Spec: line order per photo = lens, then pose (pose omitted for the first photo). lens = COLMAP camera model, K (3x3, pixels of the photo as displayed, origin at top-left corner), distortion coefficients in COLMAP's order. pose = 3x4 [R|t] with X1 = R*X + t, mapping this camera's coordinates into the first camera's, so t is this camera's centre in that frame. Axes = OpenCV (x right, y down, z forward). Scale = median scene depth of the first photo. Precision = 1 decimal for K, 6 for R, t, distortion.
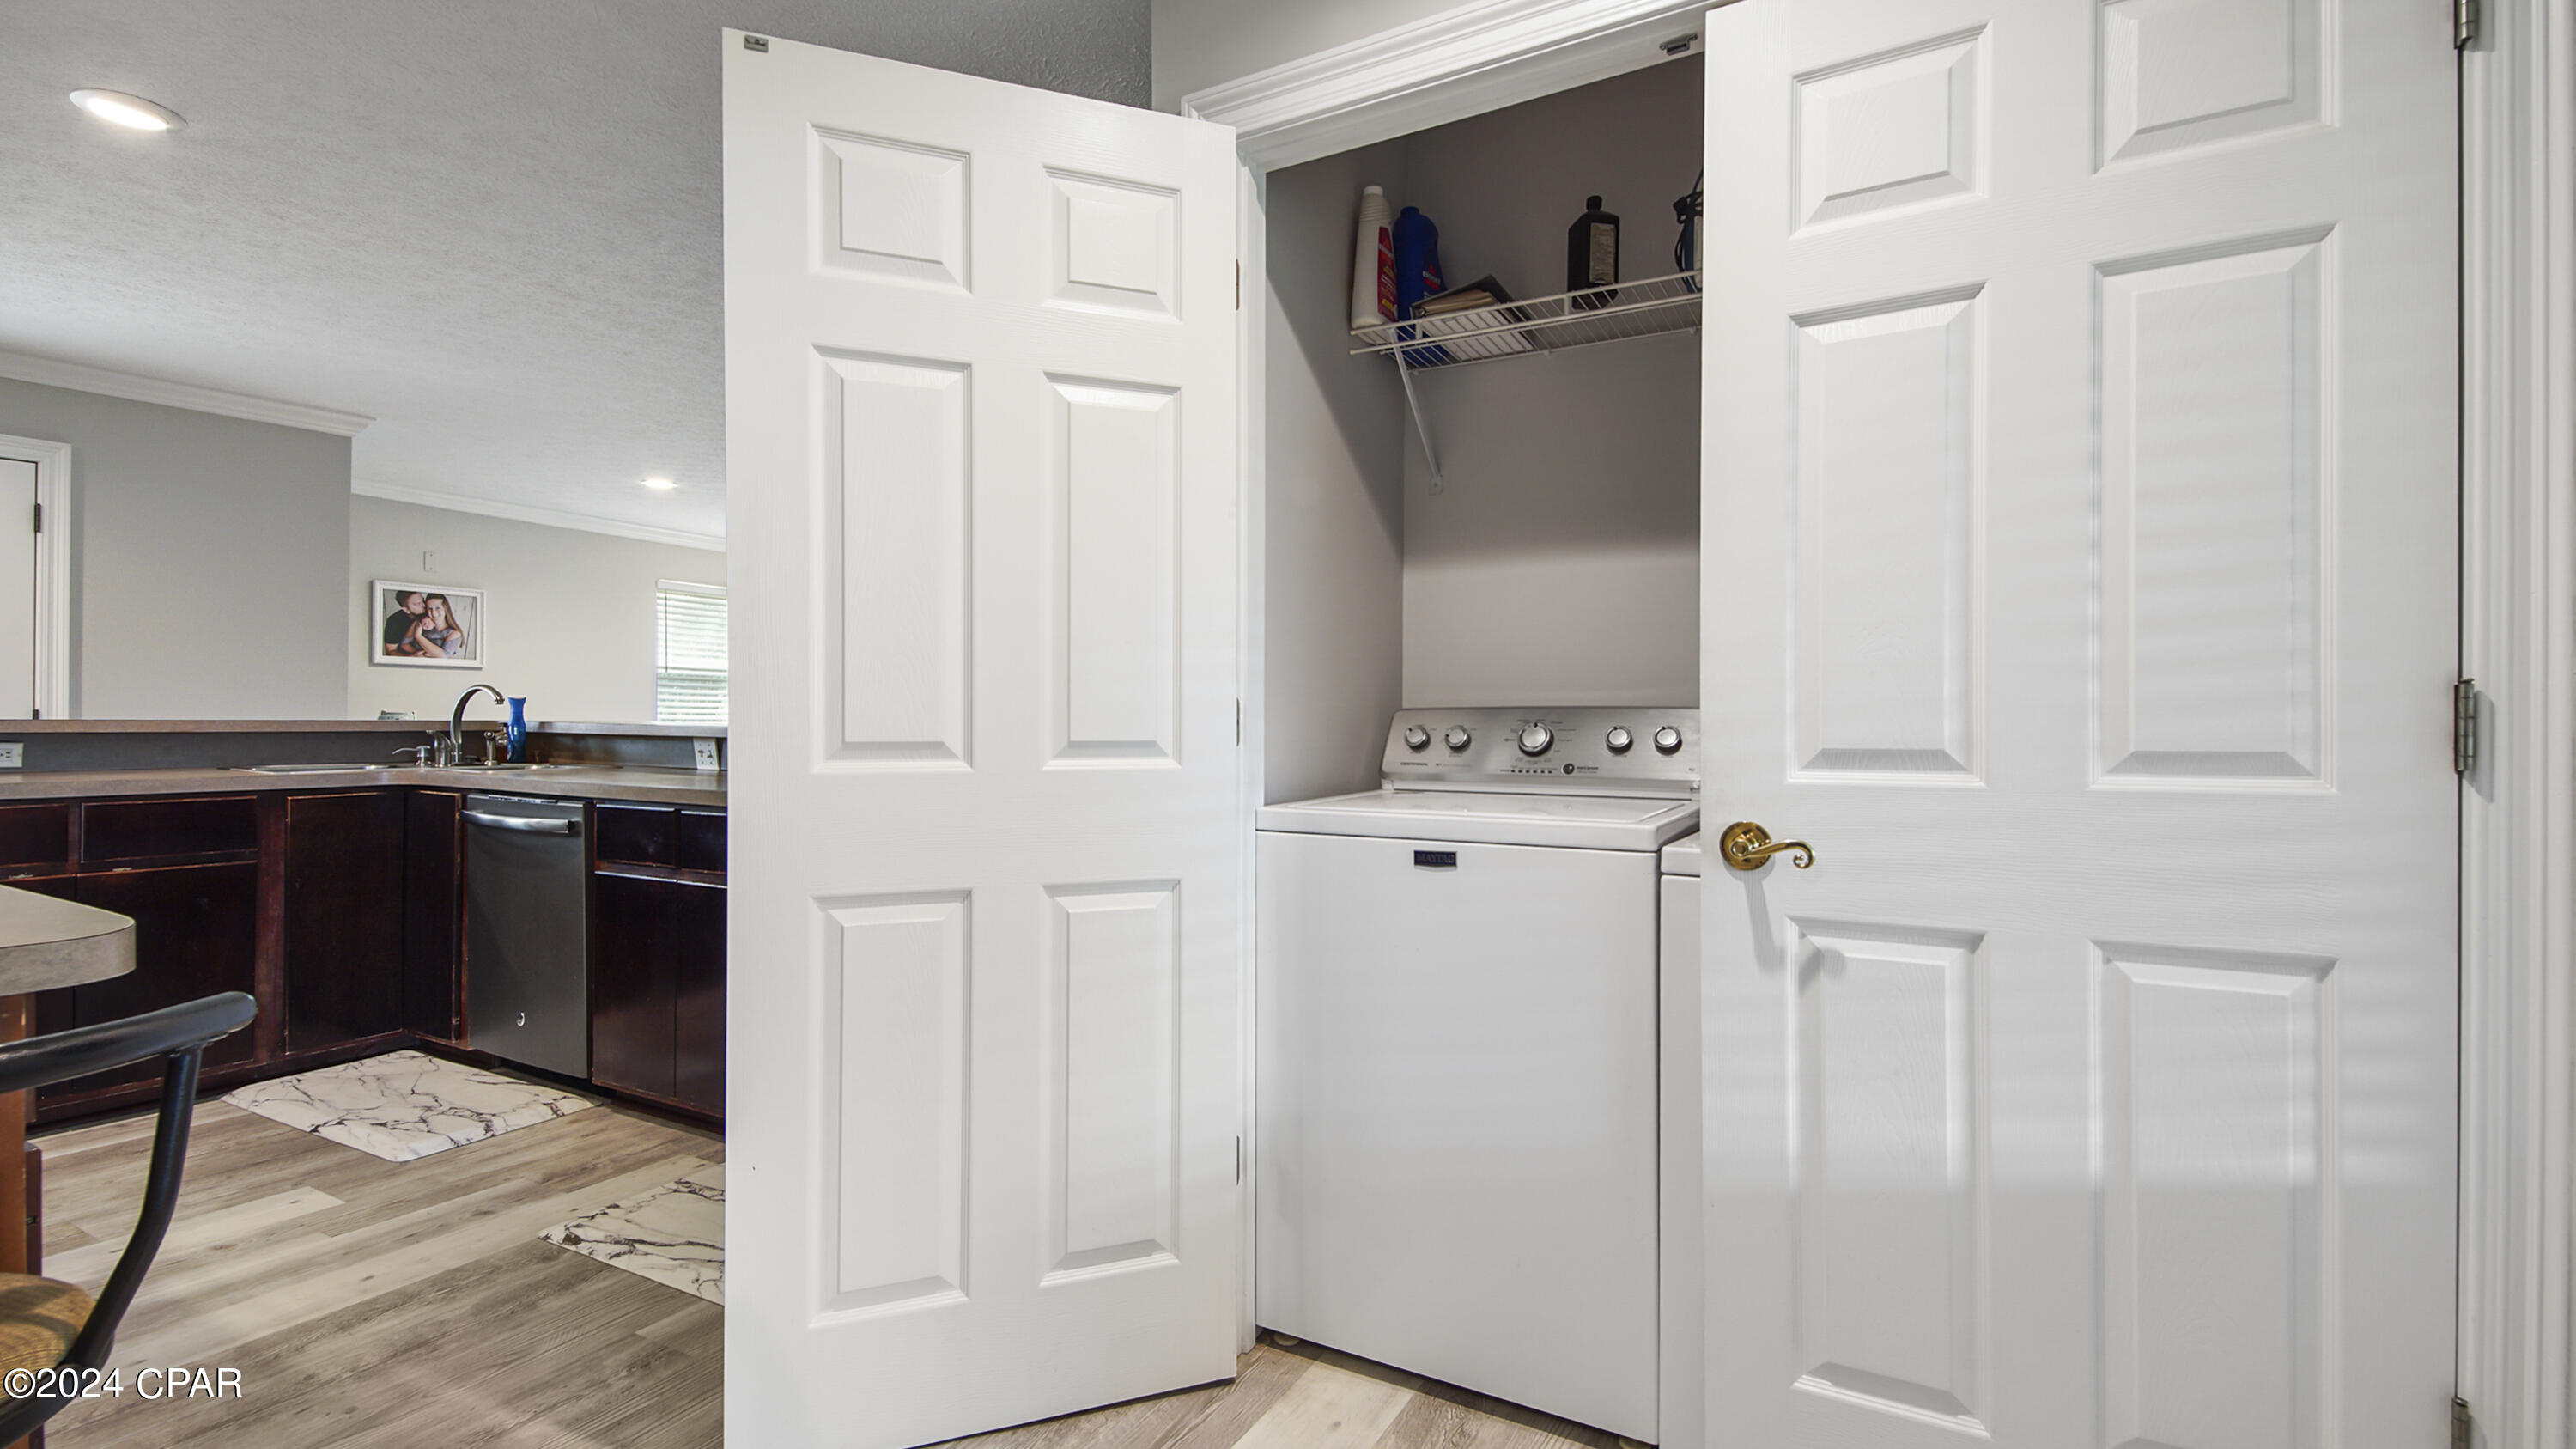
lens RADIAL K [[1150.2, 0, 1288.0], [0, 1150.2, 724.5], [0, 0, 1]] dist [0.059993, -0.033640]
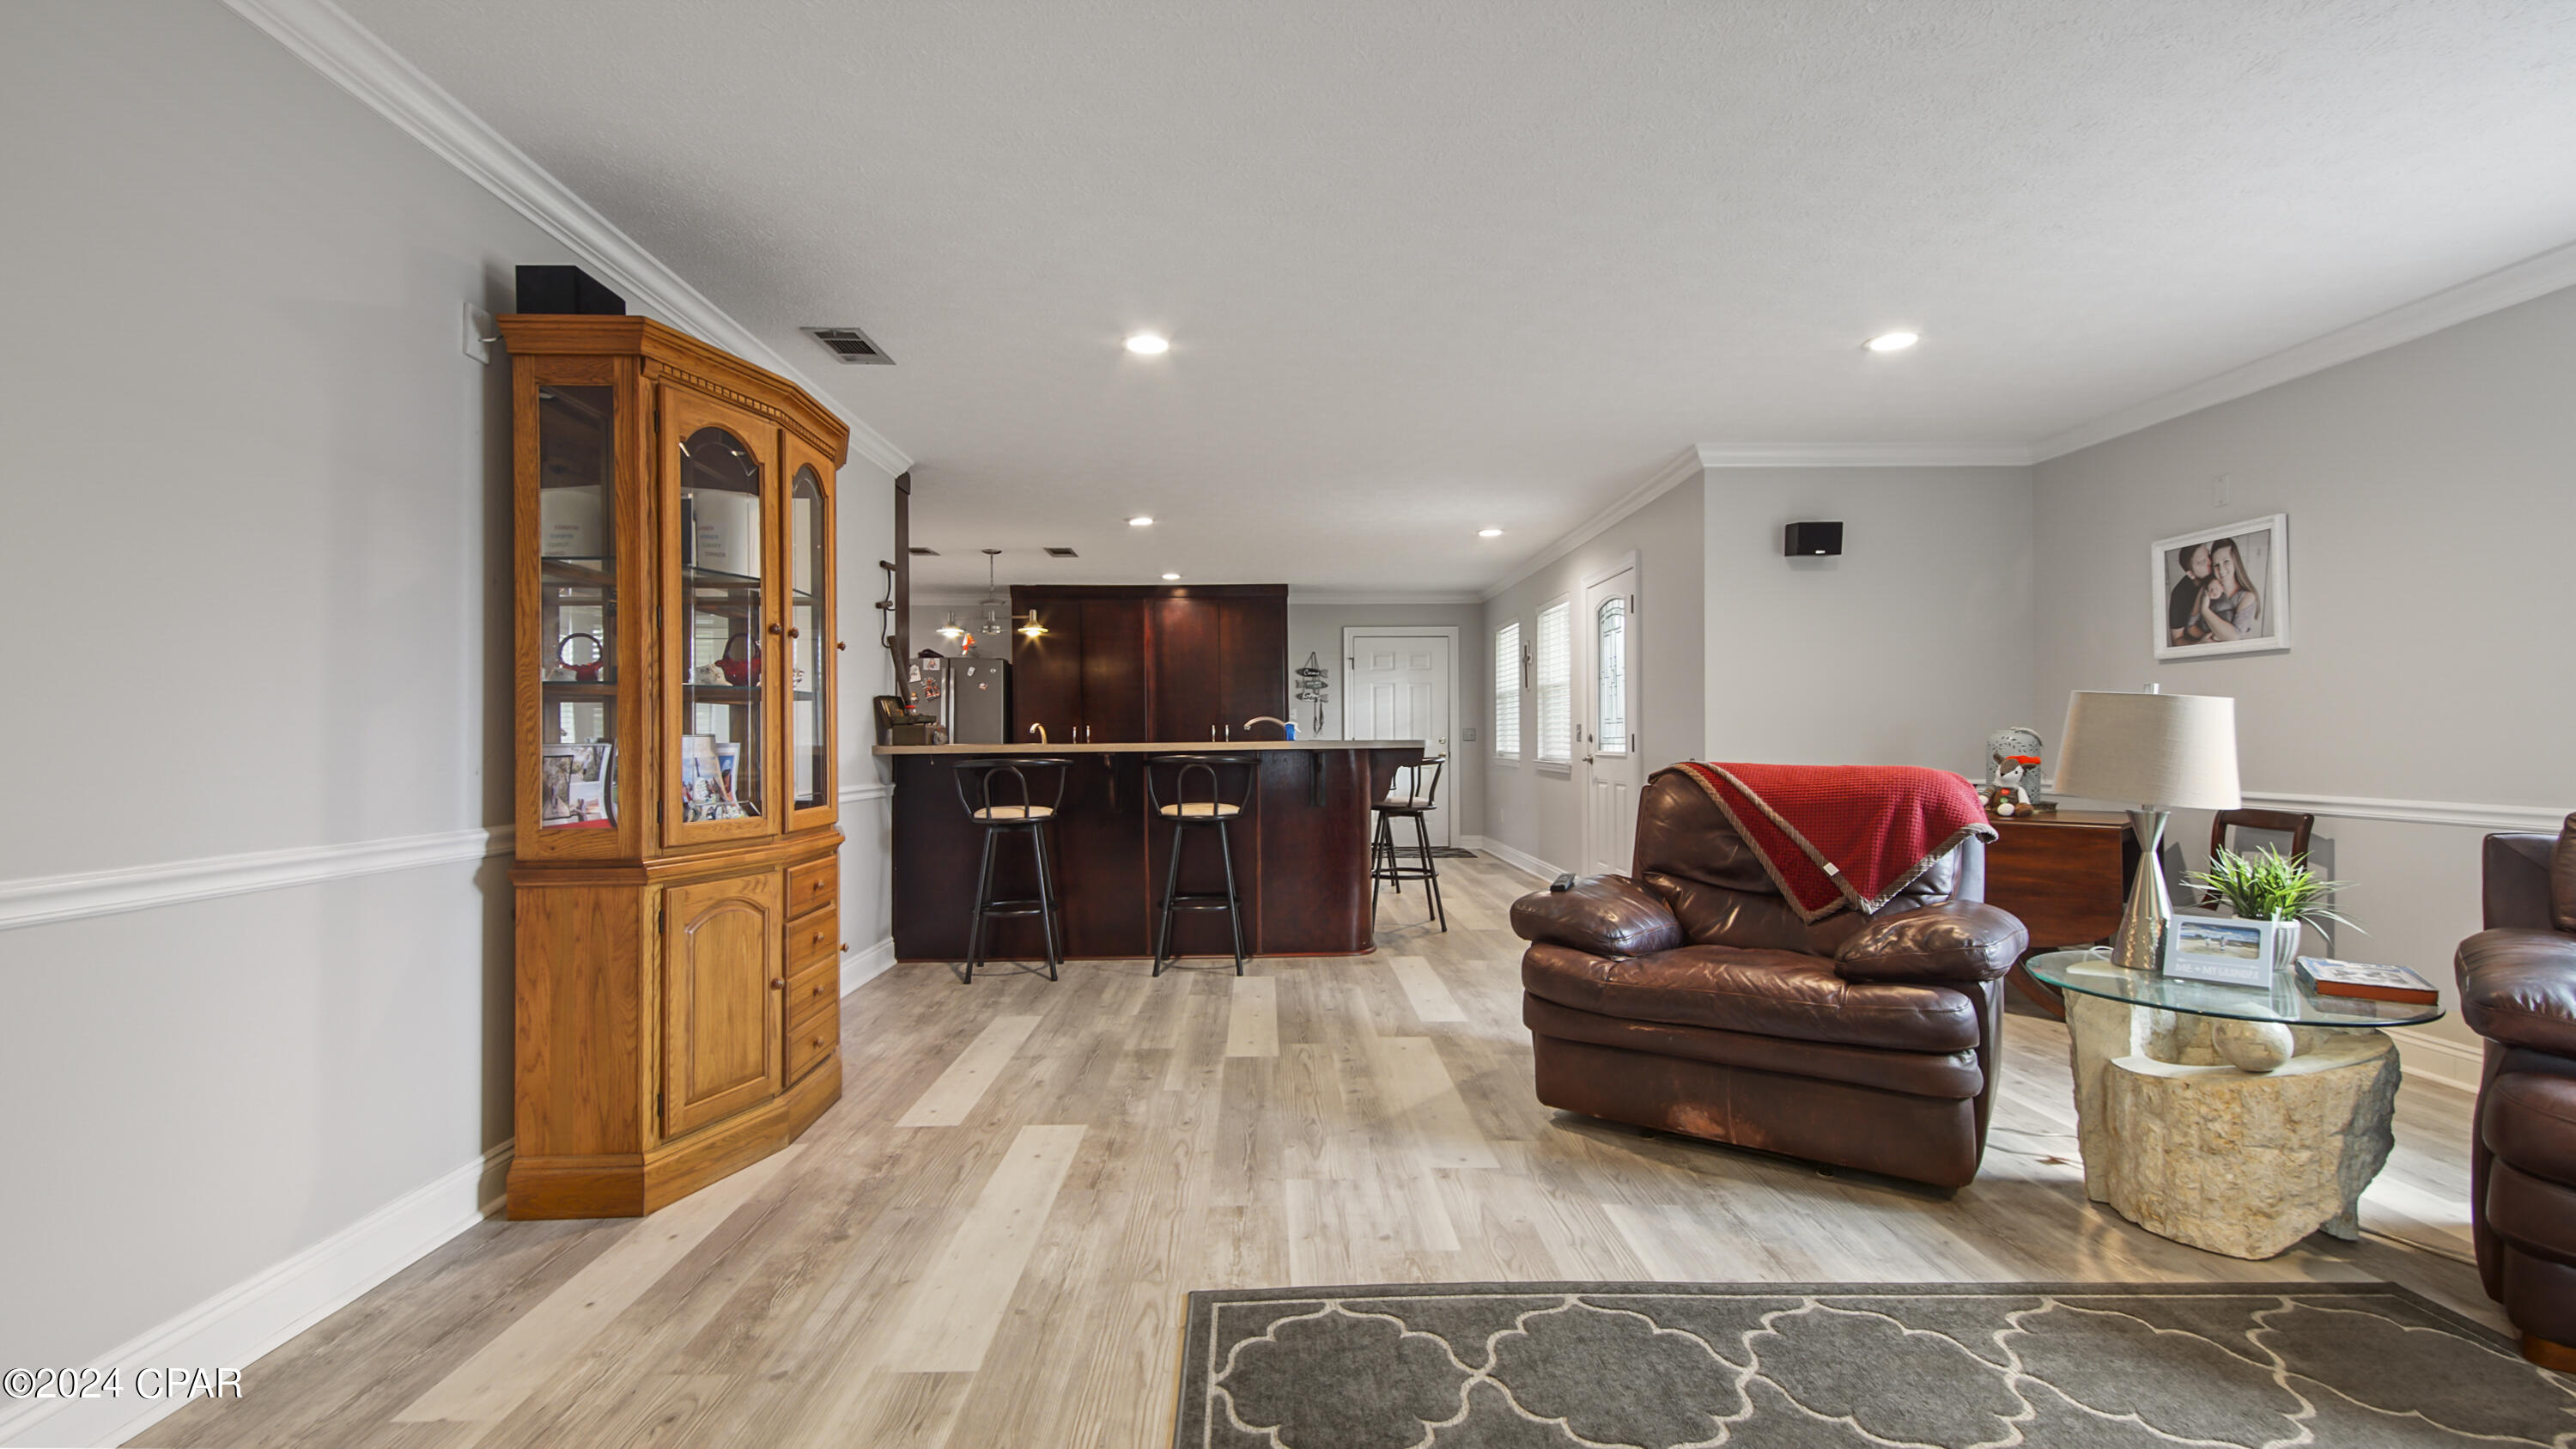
lens RADIAL K [[1150.2, 0, 1288.0], [0, 1150.2, 724.5], [0, 0, 1]] dist [0.059993, -0.033640]
pose [[-0.865038, -0.010238, -0.501601, 0.042868], [-0.003352, 0.999887, -0.014627, -0.002443], [0.501695, -0.010972, -0.864975, 2.358349]]
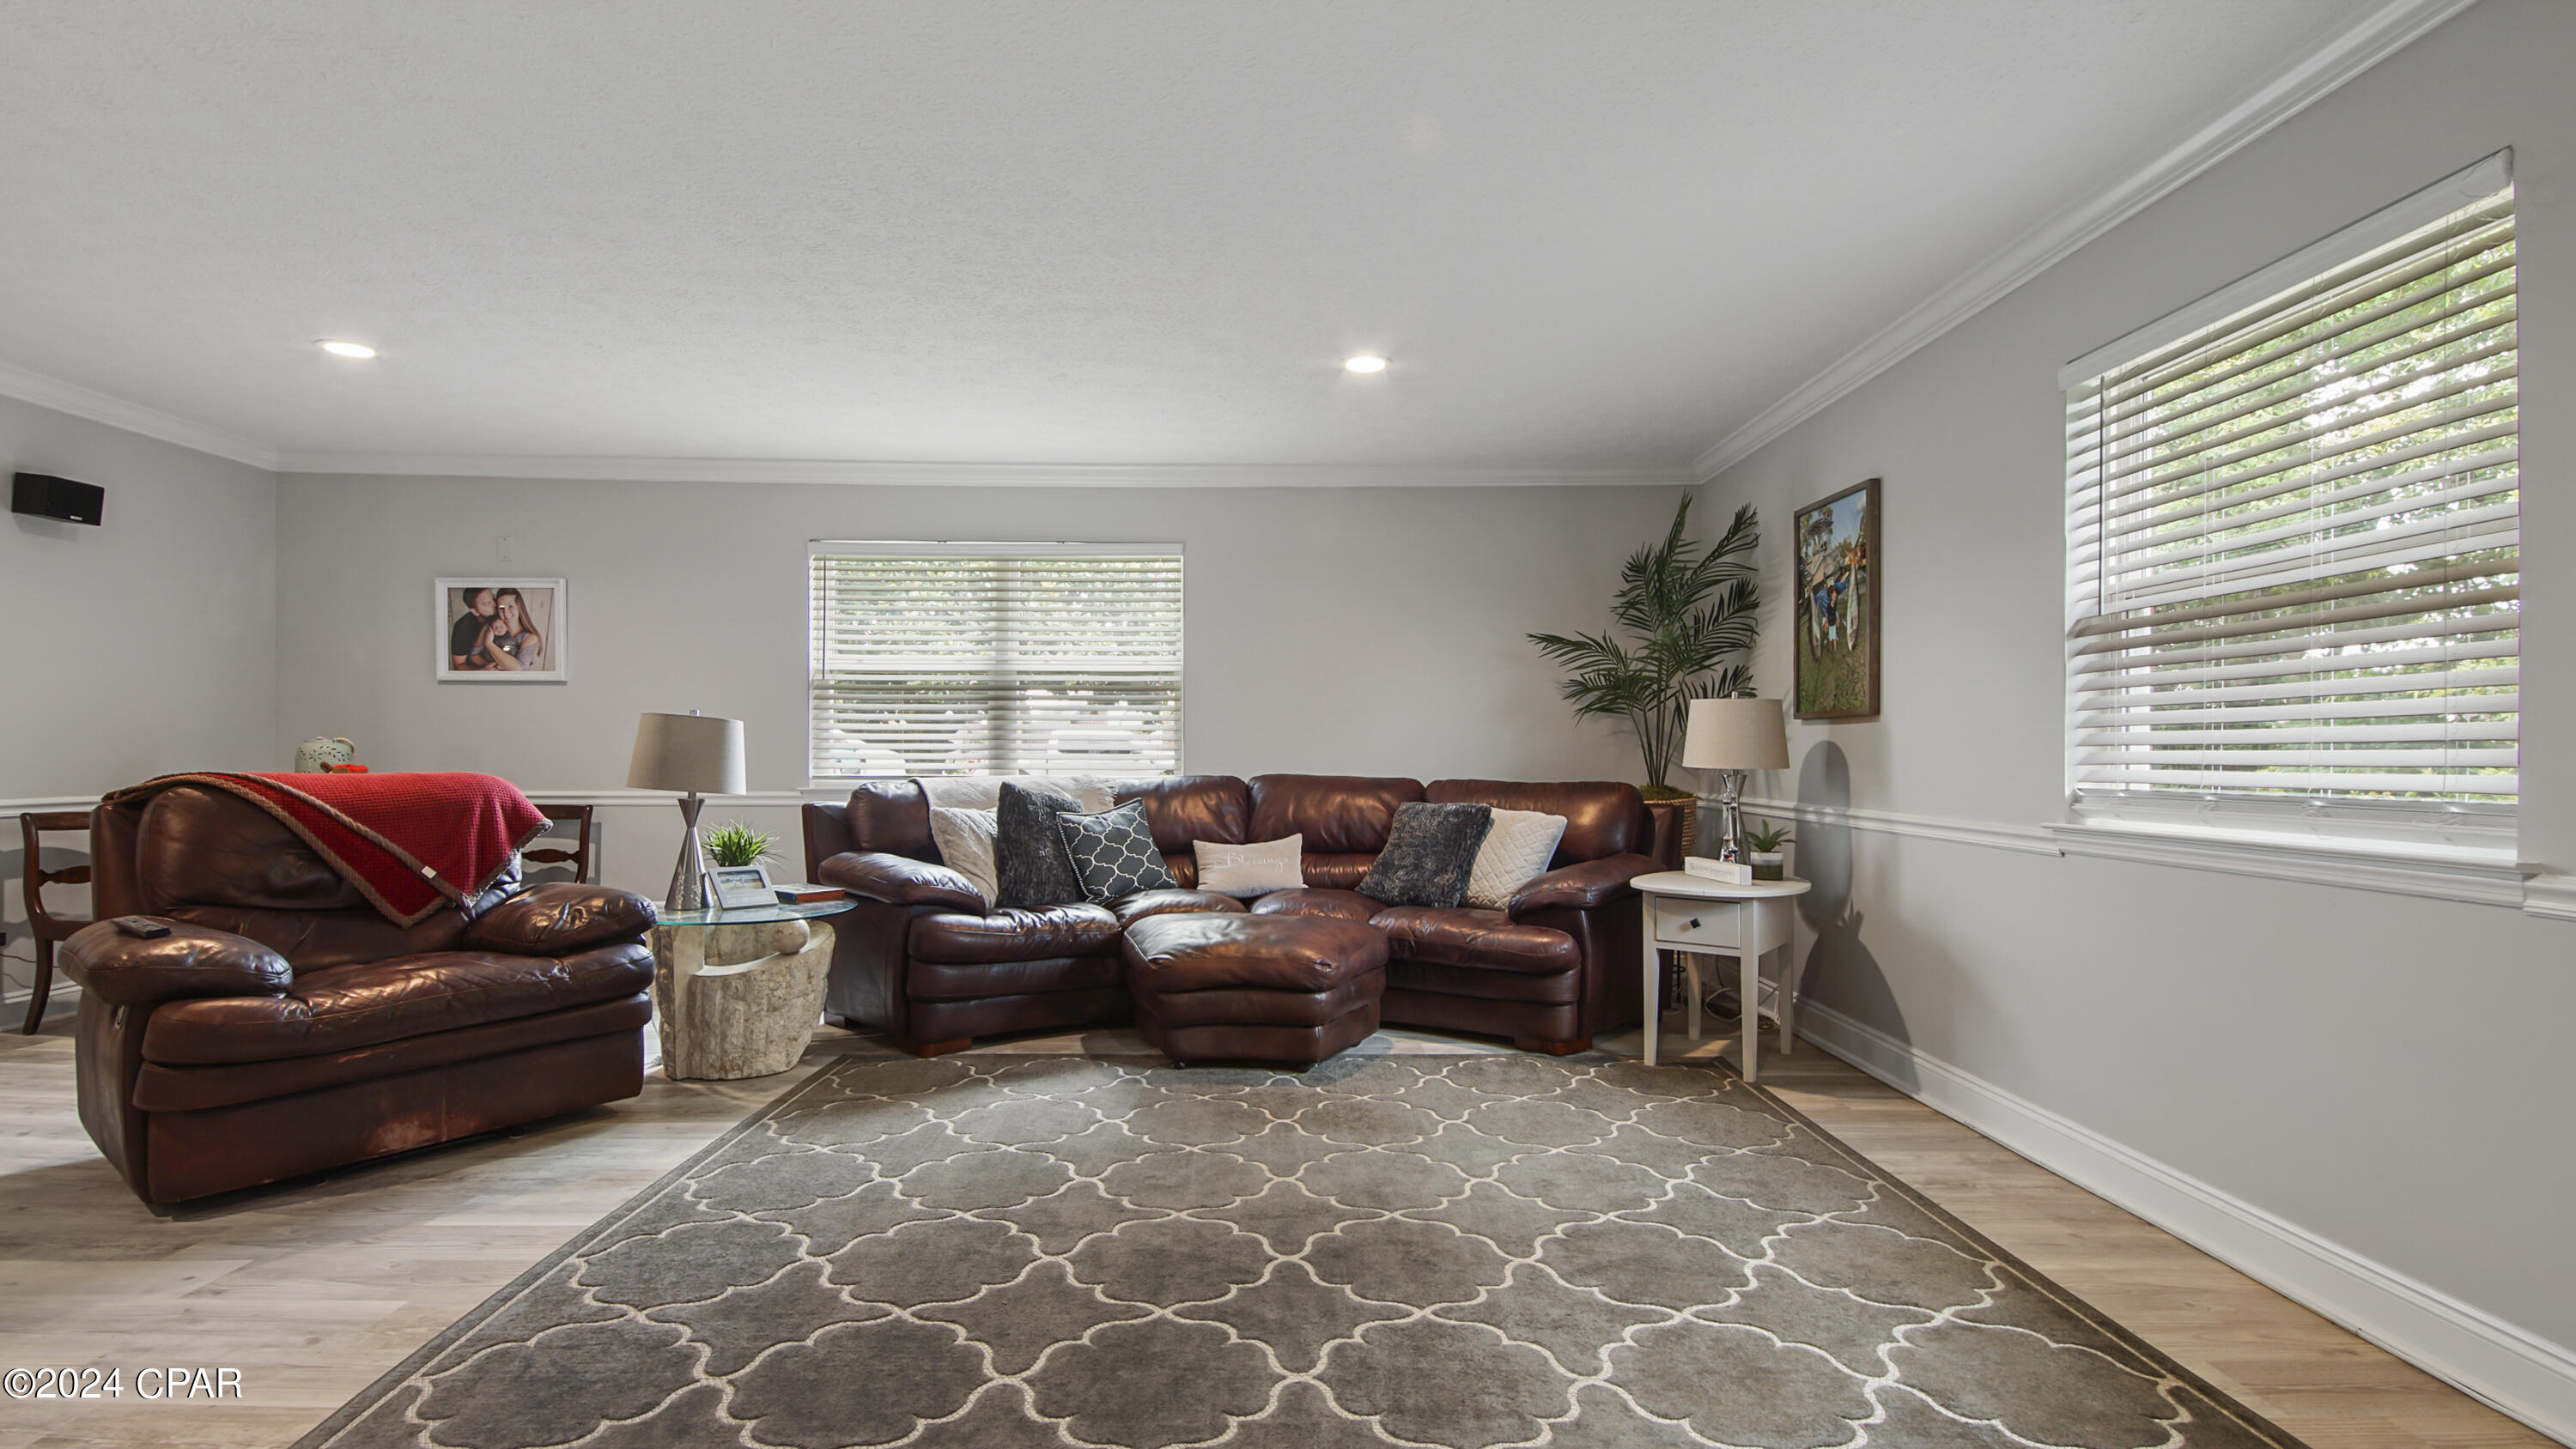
lens RADIAL K [[1140.6, 0, 1286.6], [0, 1140.6, 758.4], [0, 0, 1]] dist [0.037027, -0.022752]
pose [[0.492508, -0.000551, -0.870308, 0.355159], [-0.001913, 0.999997, -0.001715, 0.003334], [0.870306, 0.002510, 0.492505, 1.955151]]
